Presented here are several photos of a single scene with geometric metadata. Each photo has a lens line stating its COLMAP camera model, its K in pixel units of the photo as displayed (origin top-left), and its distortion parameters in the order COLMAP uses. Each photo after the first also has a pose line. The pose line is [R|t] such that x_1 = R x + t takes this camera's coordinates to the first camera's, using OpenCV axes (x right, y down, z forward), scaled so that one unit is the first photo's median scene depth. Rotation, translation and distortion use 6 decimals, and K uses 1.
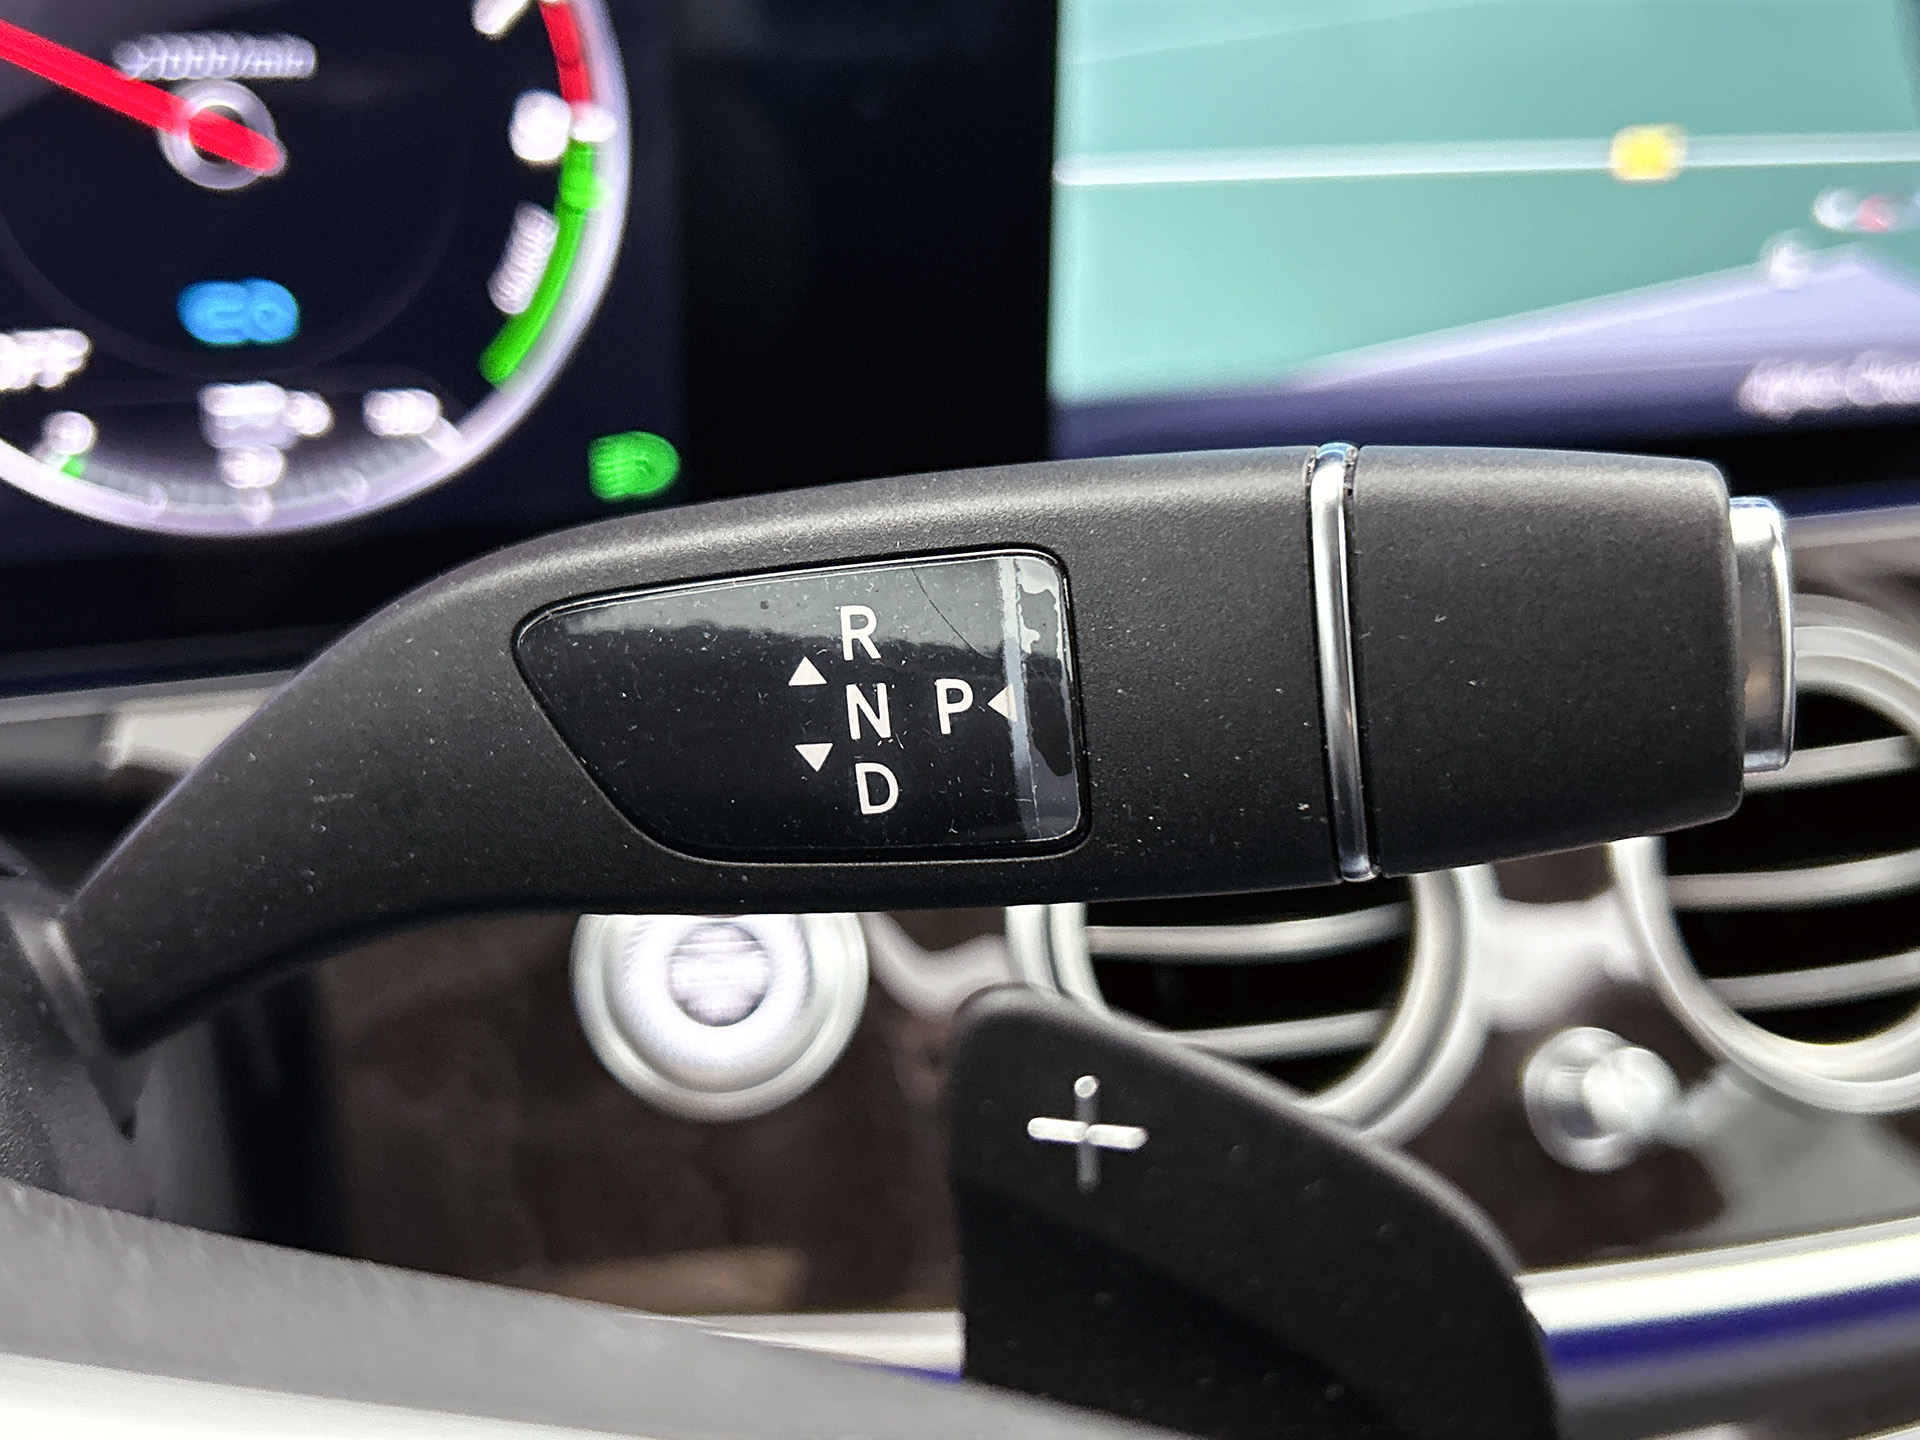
lens RADIAL K [[2228.3, 0, 960.0], [0, 2228.3, 720.0], [0, 0, 1]] dist [0.001756, -0.006182]
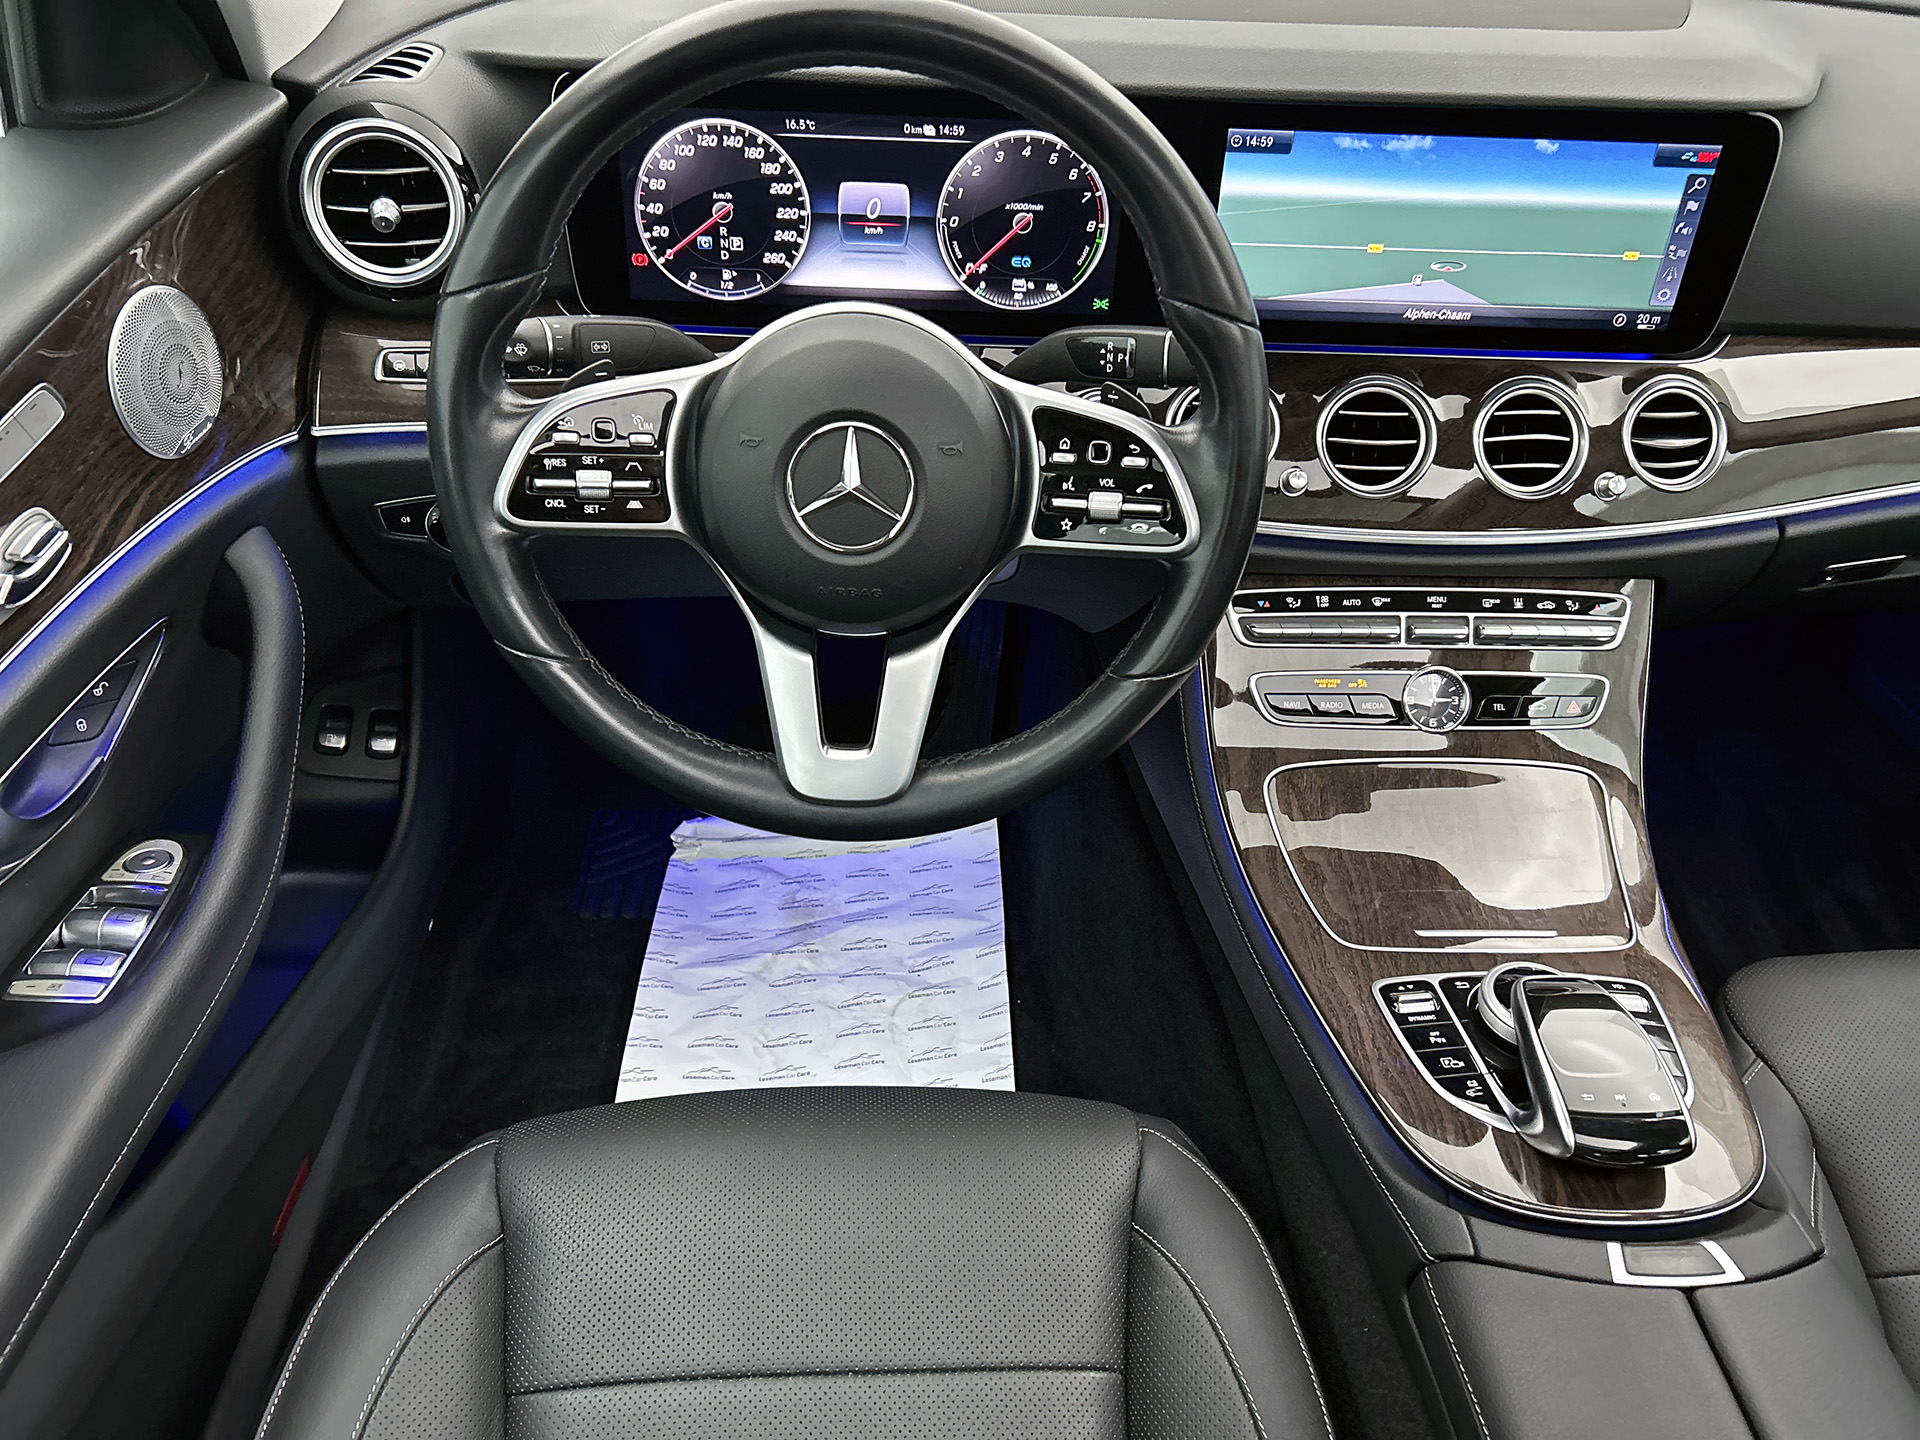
lens RADIAL K [[1494.8, 0, 963.0], [0, 1494.8, 739.3], [0, 0, 1]] dist [0.031266, -0.052078]
pose [[0.955920, 0.183871, -0.228930, 0.458456], [-0.130946, 0.964788, 0.228117, 0.079267], [0.262813, -0.188084, 0.946337, -2.173450]]
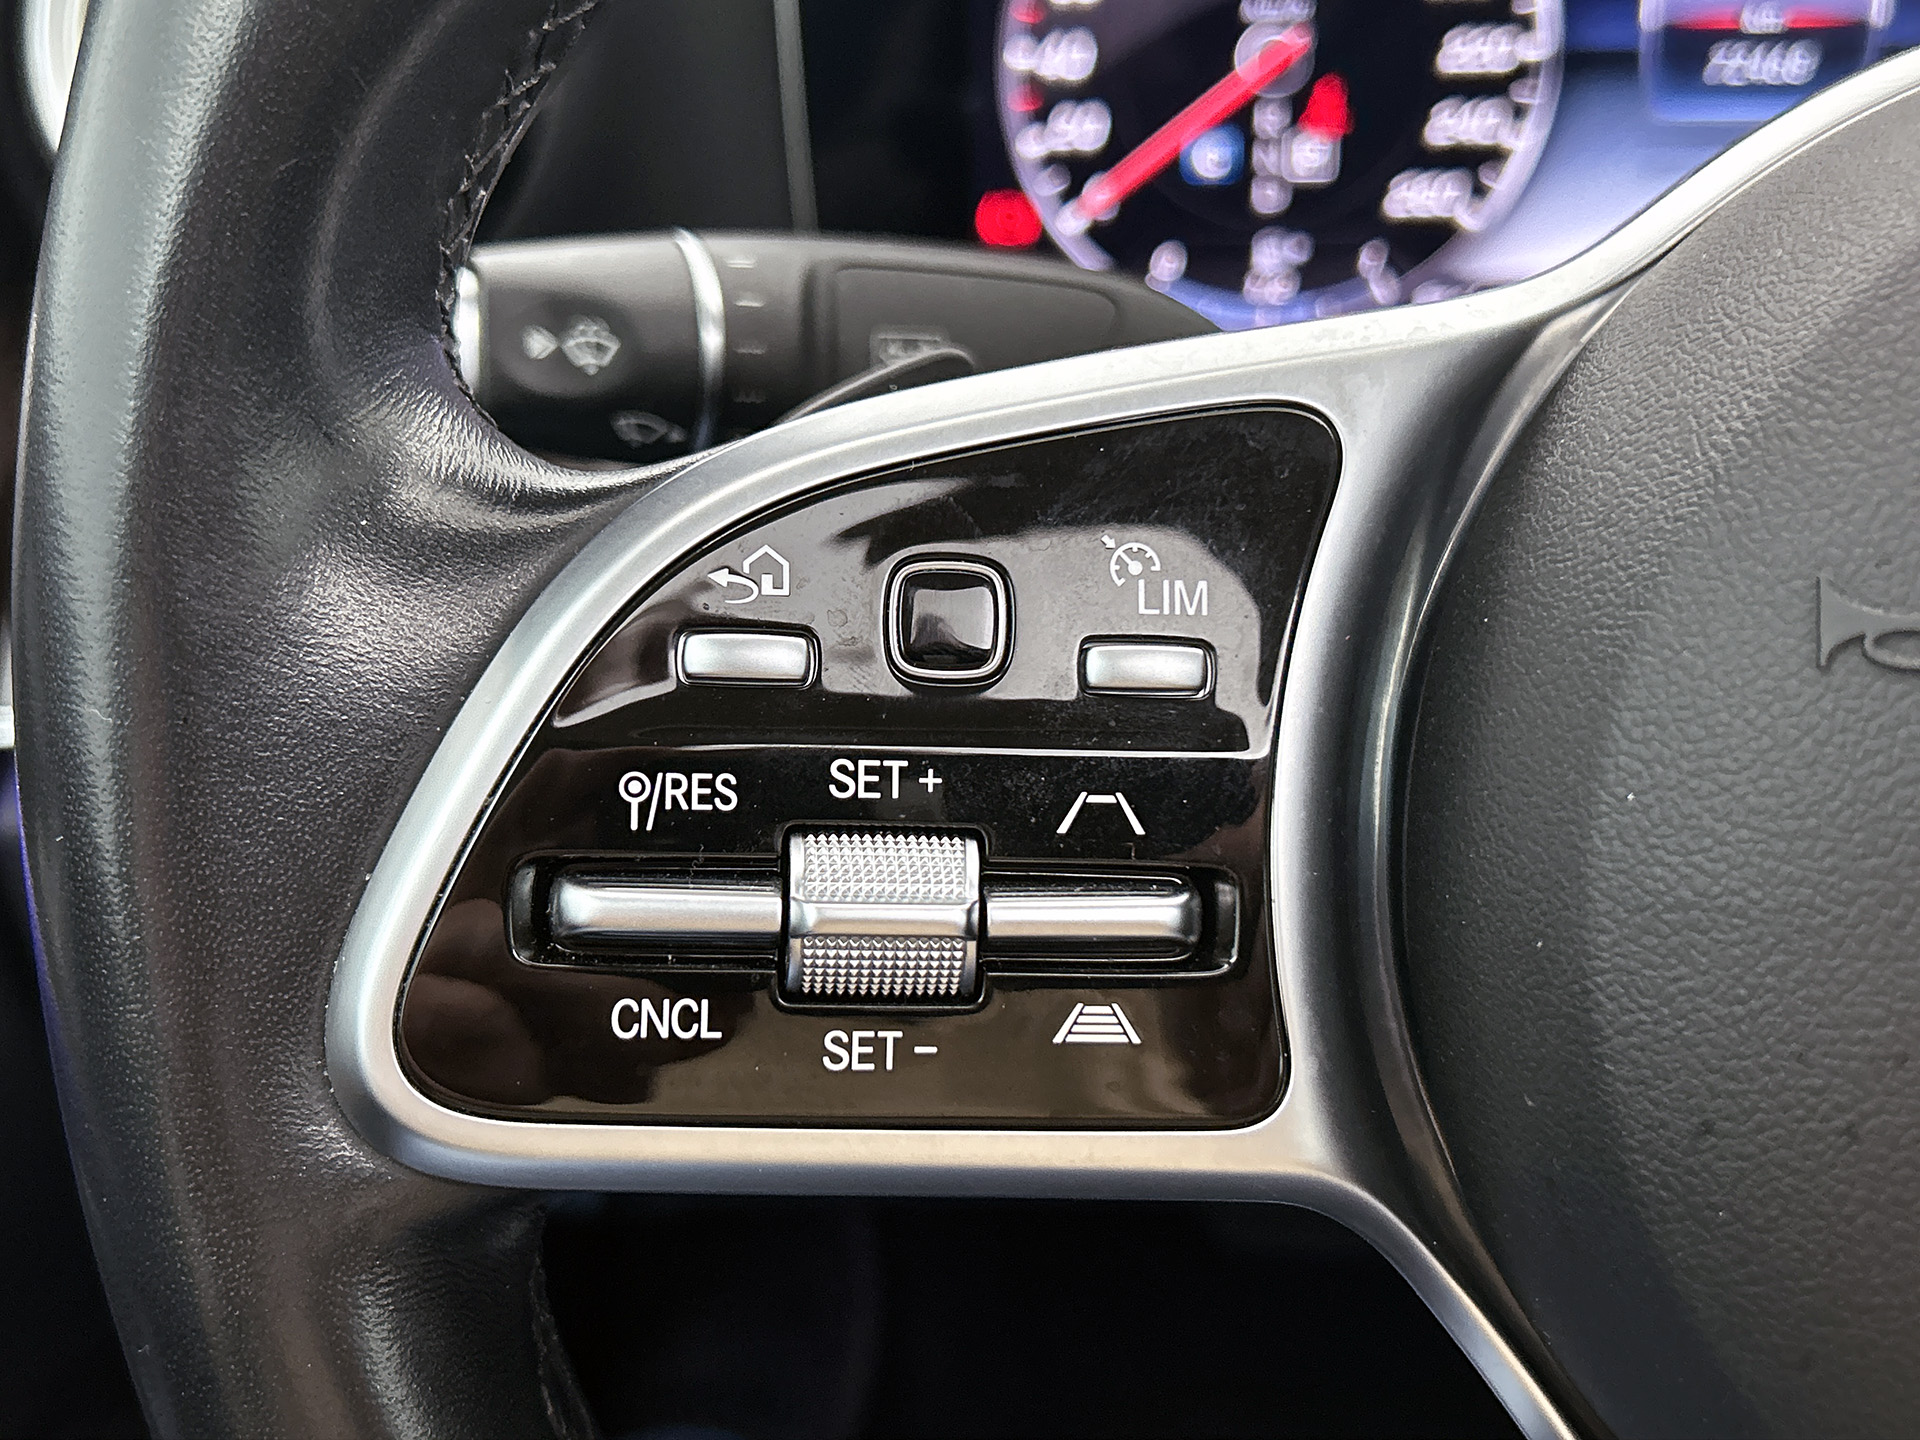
lens RADIAL K [[2228.3, 0, 960.0], [0, 2228.3, 720.0], [0, 0, 1]] dist [0.001756, -0.006182]
pose [[0.898175, 0.110930, -0.425413, -0.423550], [-0.118398, 0.992926, 0.008941, 0.242927], [0.423396, 0.042338, 0.904955, -0.590750]]
